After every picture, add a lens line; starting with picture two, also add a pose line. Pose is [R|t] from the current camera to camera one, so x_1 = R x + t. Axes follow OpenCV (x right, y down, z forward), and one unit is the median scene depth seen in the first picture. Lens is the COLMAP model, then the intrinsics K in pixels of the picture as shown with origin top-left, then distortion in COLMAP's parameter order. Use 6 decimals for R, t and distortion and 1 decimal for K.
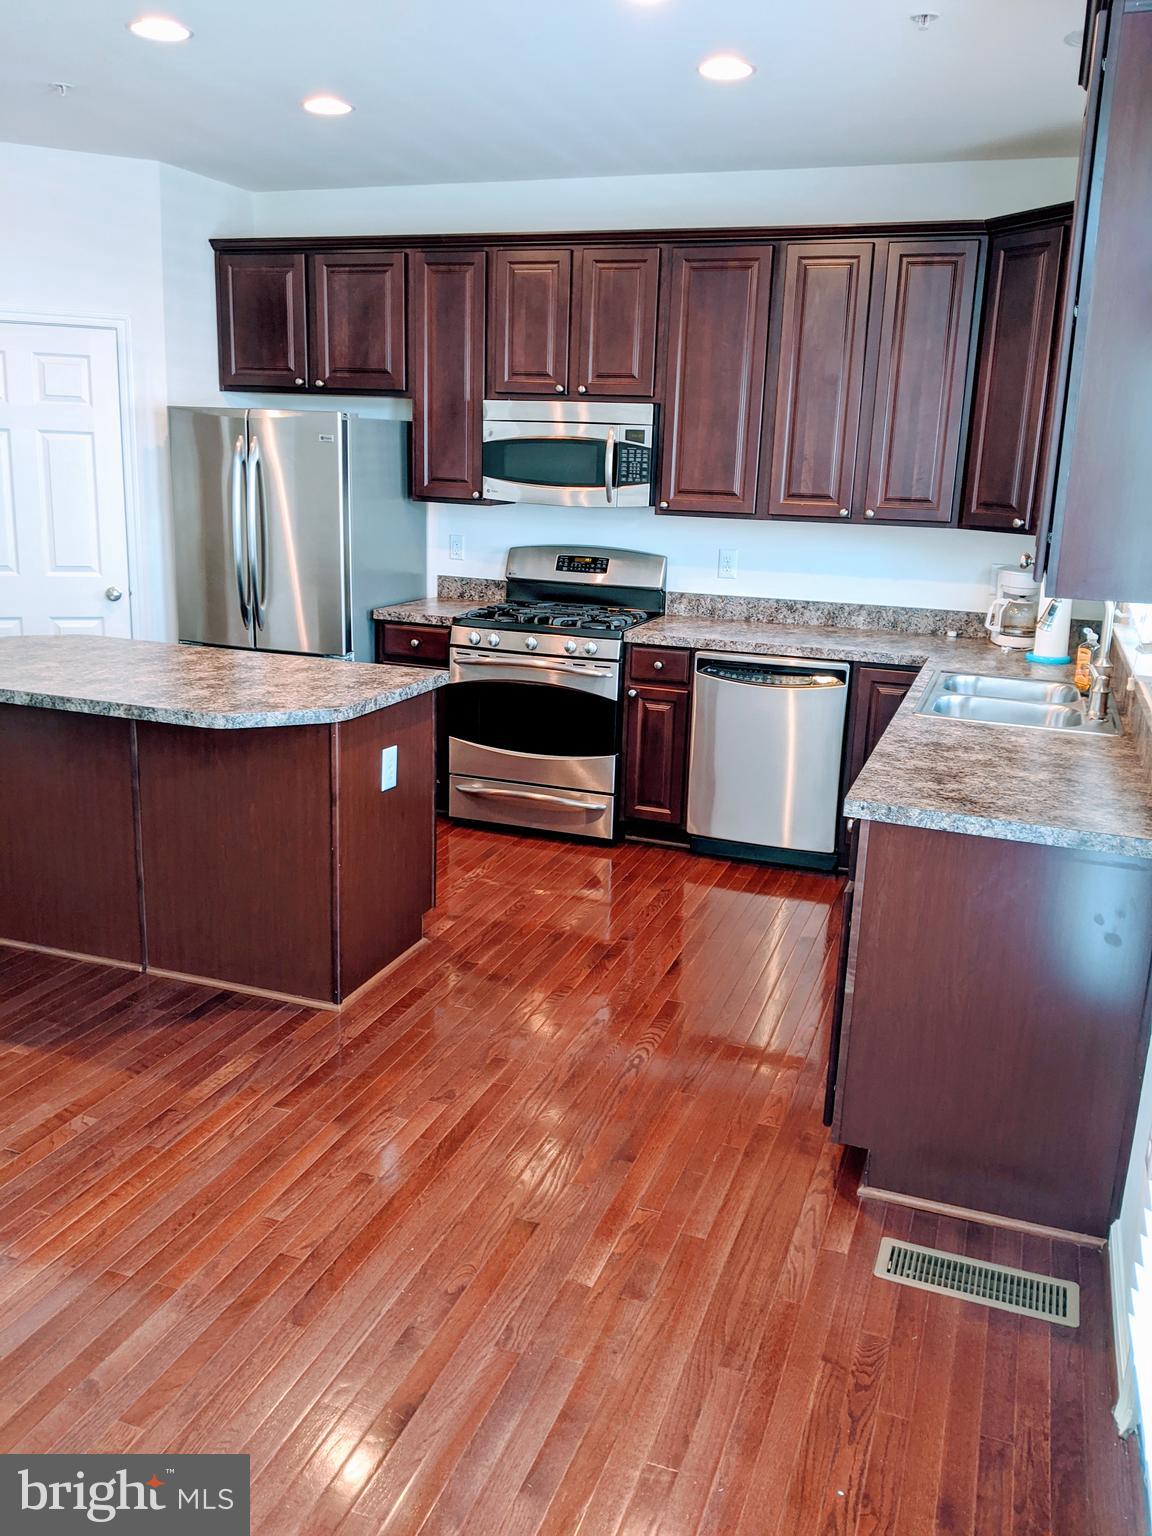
lens RADIAL K [[1221.7, 0, 586.2], [0, 1221.7, 746.4], [0, 0, 1]] dist [0.090214, -0.148667]
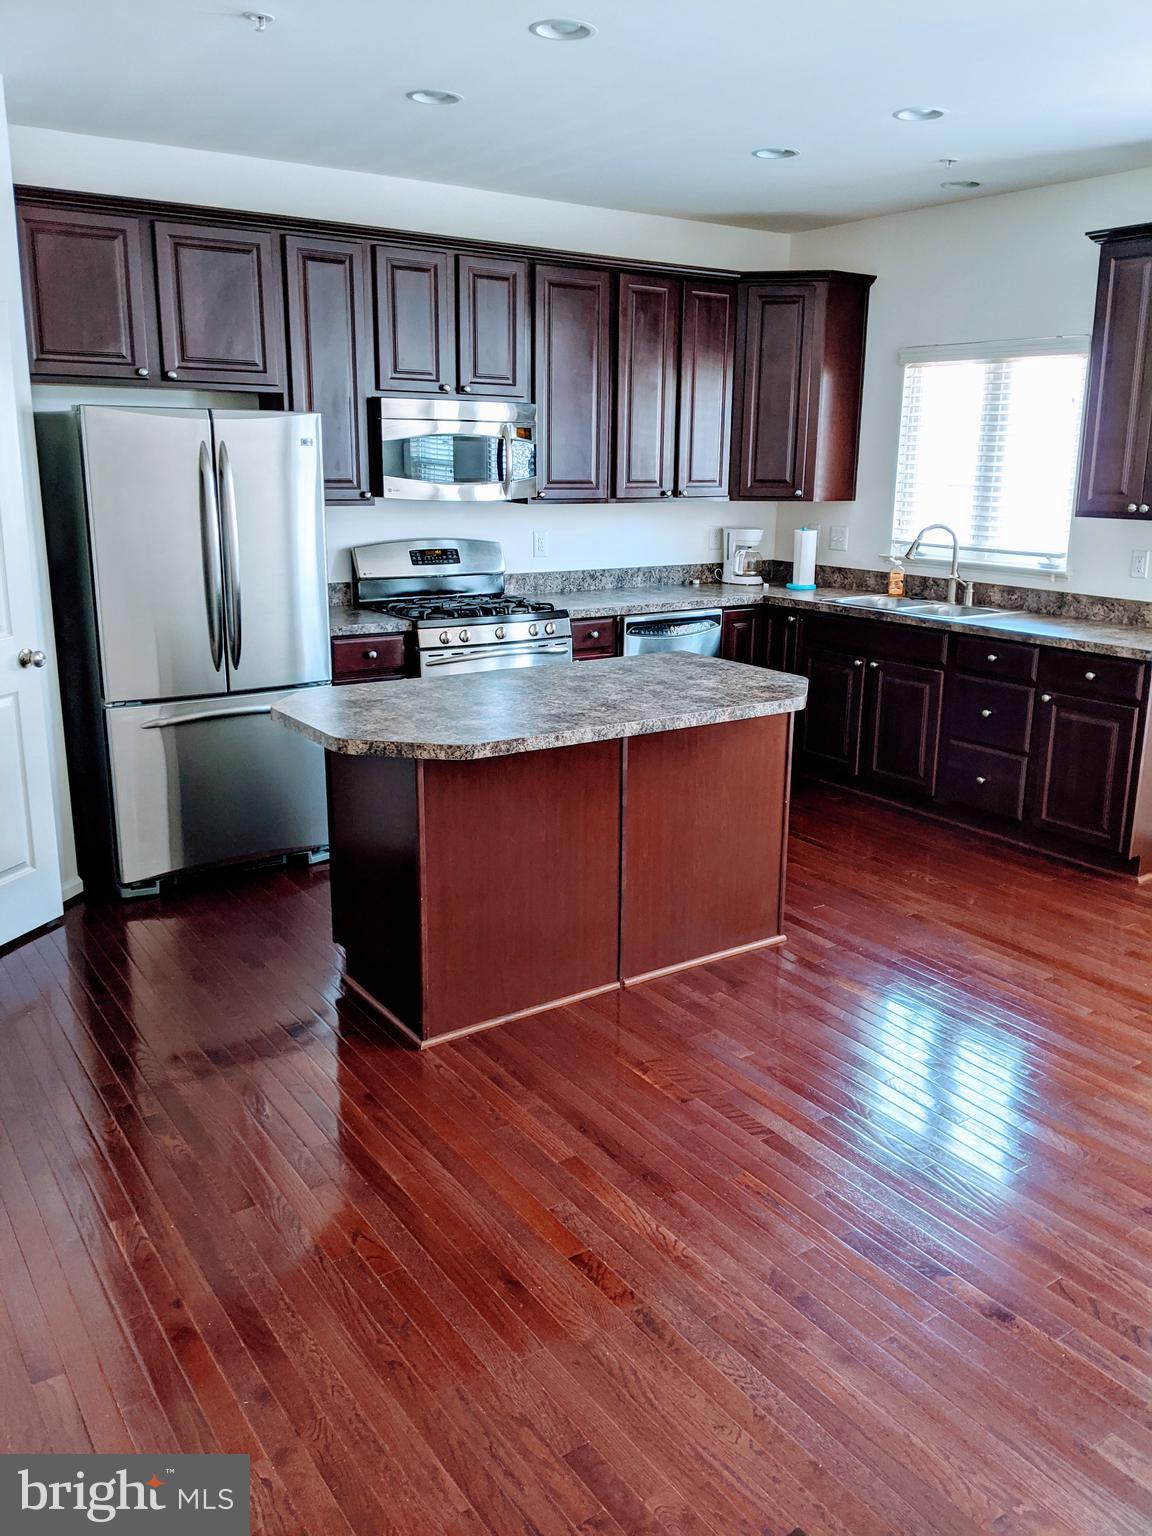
lens RADIAL K [[1221.7, 0, 610.8], [0, 1221.7, 767.0], [0, 0, 1]] dist [0.090214, -0.148667]
pose [[0.576594, -0.230367, 0.783882, -0.840800], [0.198066, 0.970220, 0.139438, -0.100753], [-0.792660, 0.074862, 0.605051, 0.295138]]
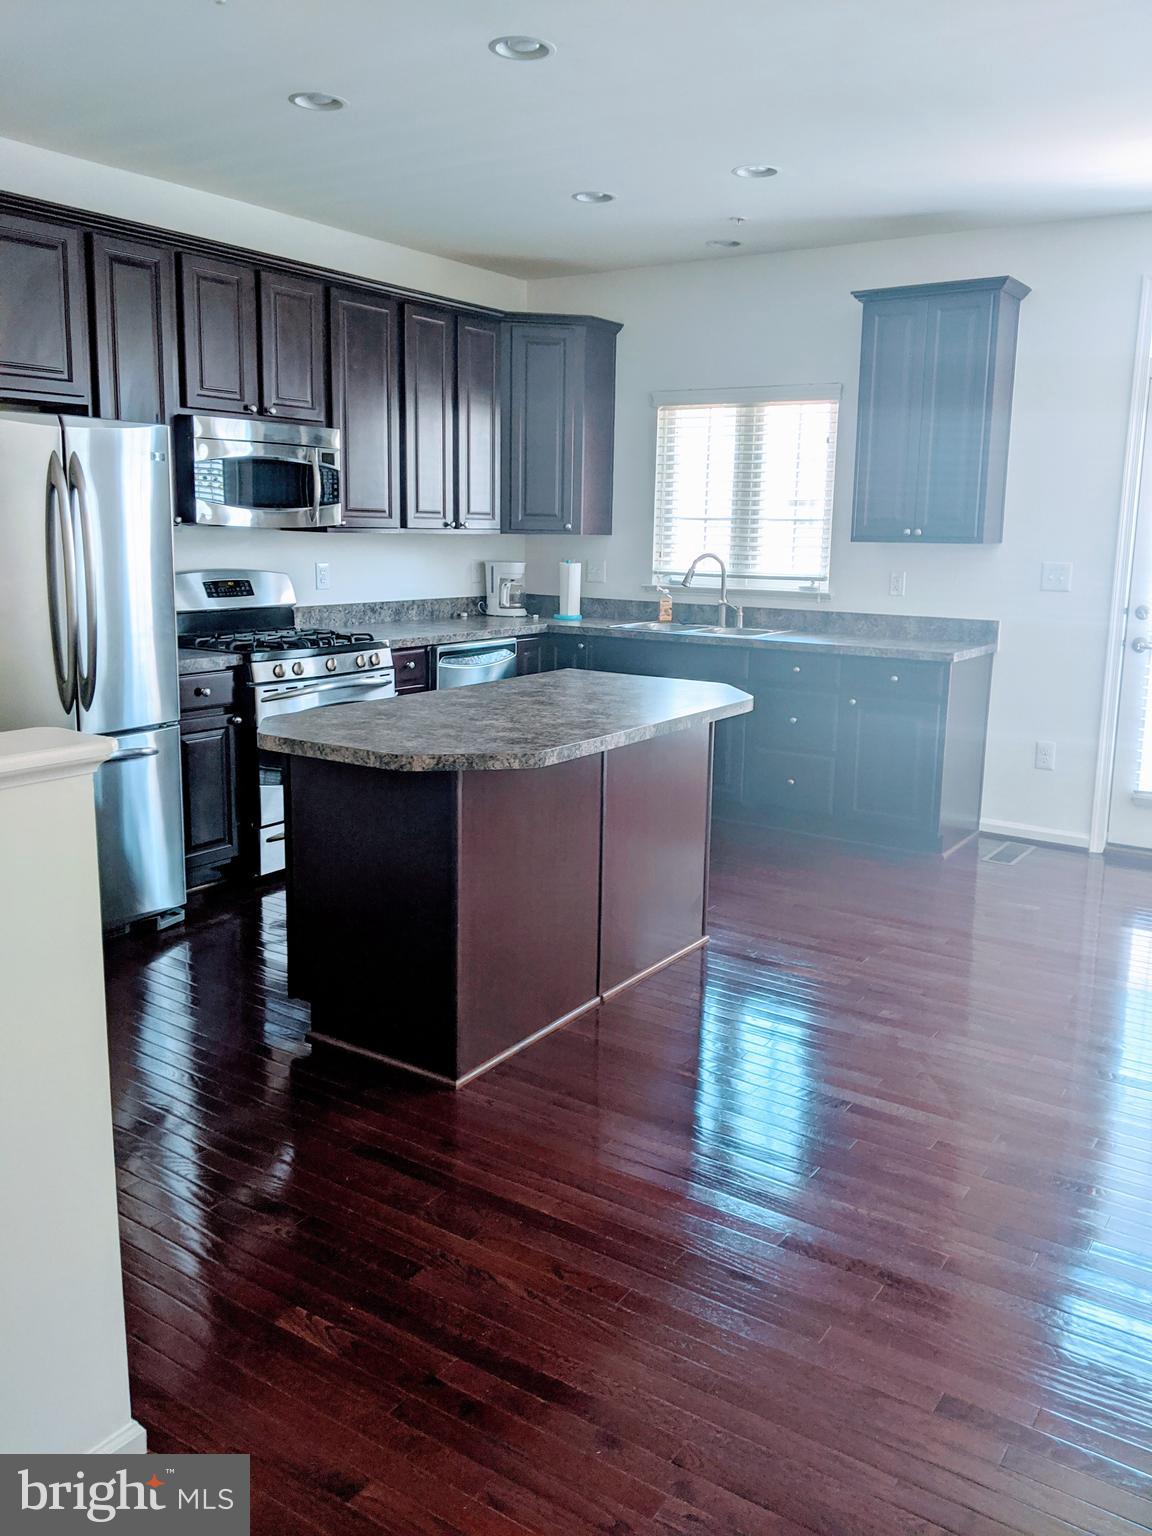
lens RADIAL K [[1221.7, 0, 605.7], [0, 1221.7, 756.6], [0, 0, 1]] dist [0.090214, -0.148667]
pose [[0.237435, -0.214666, 0.947388, -0.951359], [0.218474, 0.962092, 0.163243, -0.127230], [-0.946517, 0.168220, 0.275333, 0.525782]]
